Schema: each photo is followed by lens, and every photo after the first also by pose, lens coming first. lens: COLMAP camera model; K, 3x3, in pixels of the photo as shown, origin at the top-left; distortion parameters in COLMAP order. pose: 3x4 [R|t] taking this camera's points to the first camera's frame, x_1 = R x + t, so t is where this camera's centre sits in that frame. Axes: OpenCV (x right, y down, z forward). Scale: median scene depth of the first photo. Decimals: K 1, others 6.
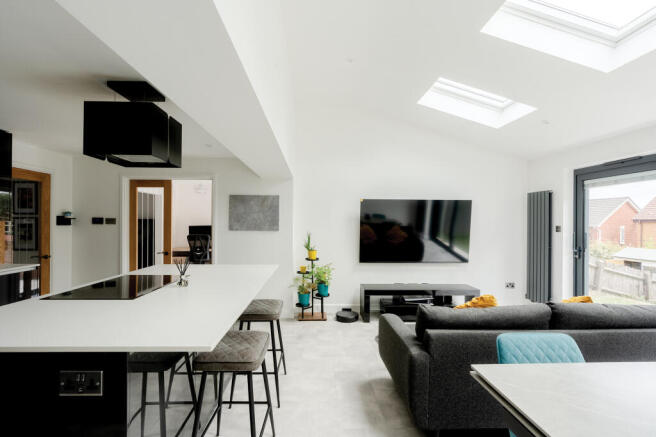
lens RADIAL K [[301.4, 0, 325.8], [0, 301.4, 222.0], [0, 0, 1]] dist [-0.013811, 0.002475]
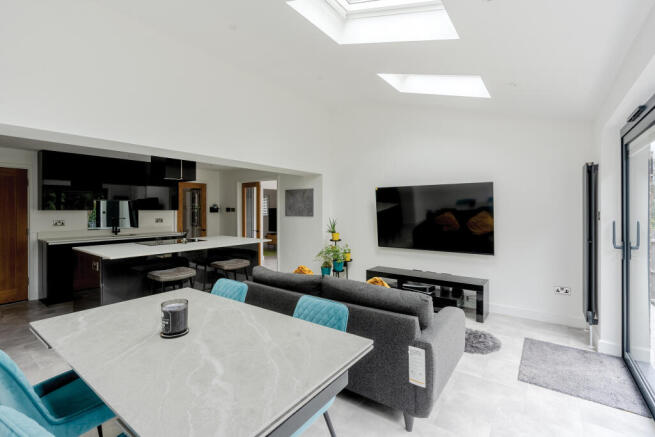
lens RADIAL K [[301.0, 0, 322.0], [0, 301.0, 213.3], [0, 0, 1]] dist [-0.013811, 0.002475]
pose [[0.789097, -0.000050, -0.614269, 0.649112], [0.005684, 0.999958, 0.007221, 0.007055], [0.614243, -0.009190, 0.789064, 0.025421]]
